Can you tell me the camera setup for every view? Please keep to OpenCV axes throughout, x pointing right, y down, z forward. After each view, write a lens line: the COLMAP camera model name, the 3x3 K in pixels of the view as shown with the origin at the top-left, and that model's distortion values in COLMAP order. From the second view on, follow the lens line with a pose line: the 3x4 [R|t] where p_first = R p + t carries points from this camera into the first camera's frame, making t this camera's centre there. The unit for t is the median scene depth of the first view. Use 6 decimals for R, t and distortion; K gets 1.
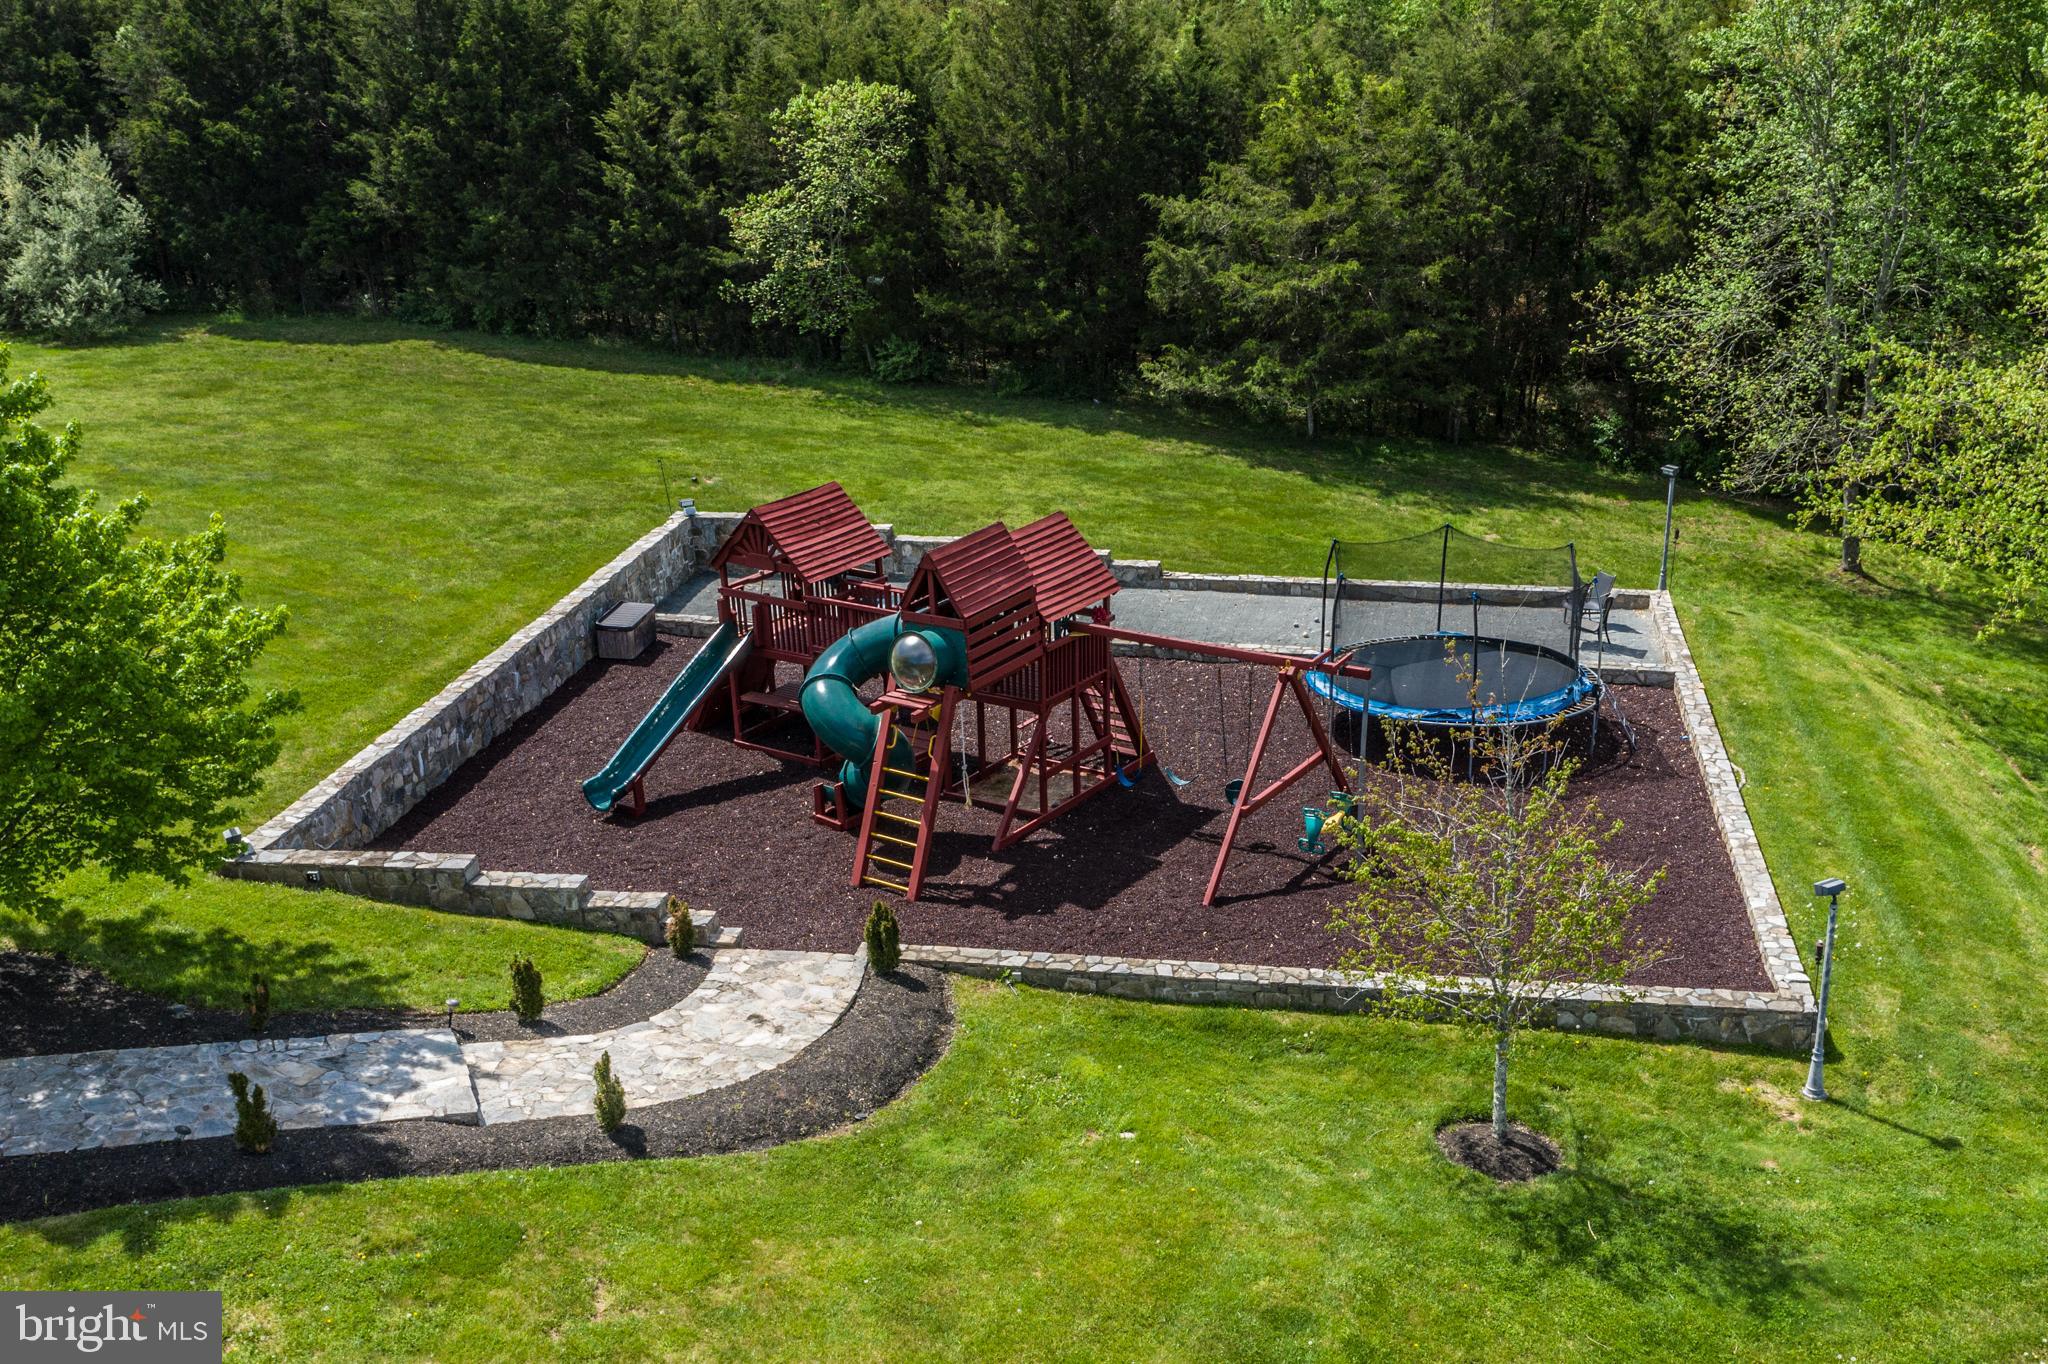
lens RADIAL K [[2056.8, 0, 1073.9], [0, 2056.8, 687.0], [0, 0, 1]] dist [-0.001001, 0.004244]
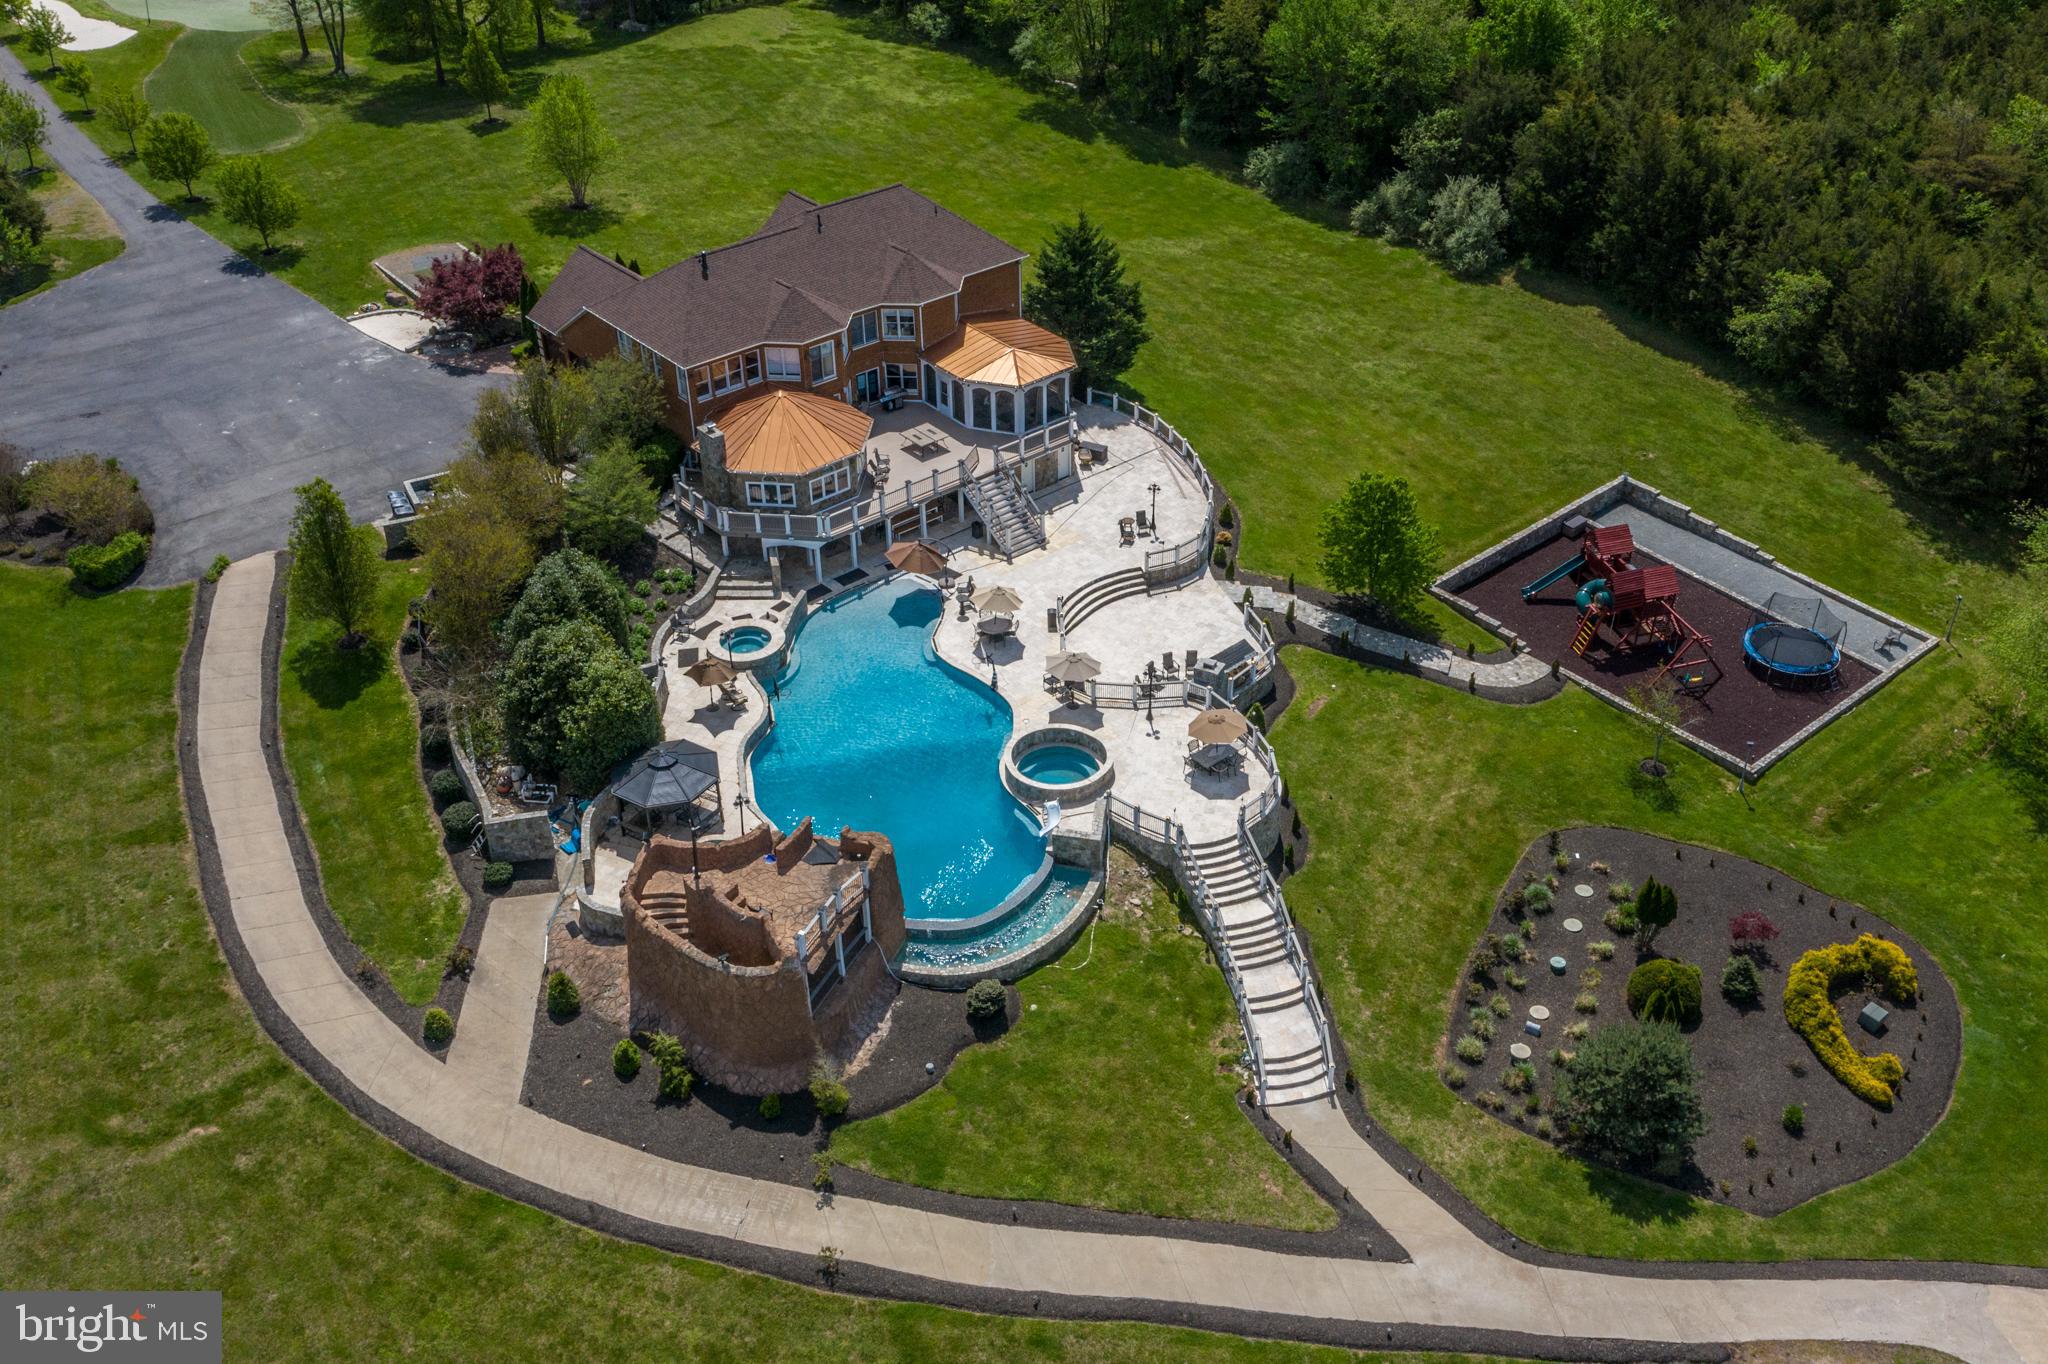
lens RADIAL K [[2056.8, 0, 1073.9], [0, 2056.8, 687.0], [0, 0, 1]] dist [-0.001001, 0.004244]
pose [[0.779939, 0.384502, -0.493815, 0.921941], [-0.234569, 0.911099, 0.338933, -0.772928], [0.580235, -0.148513, 0.800794, -2.190990]]
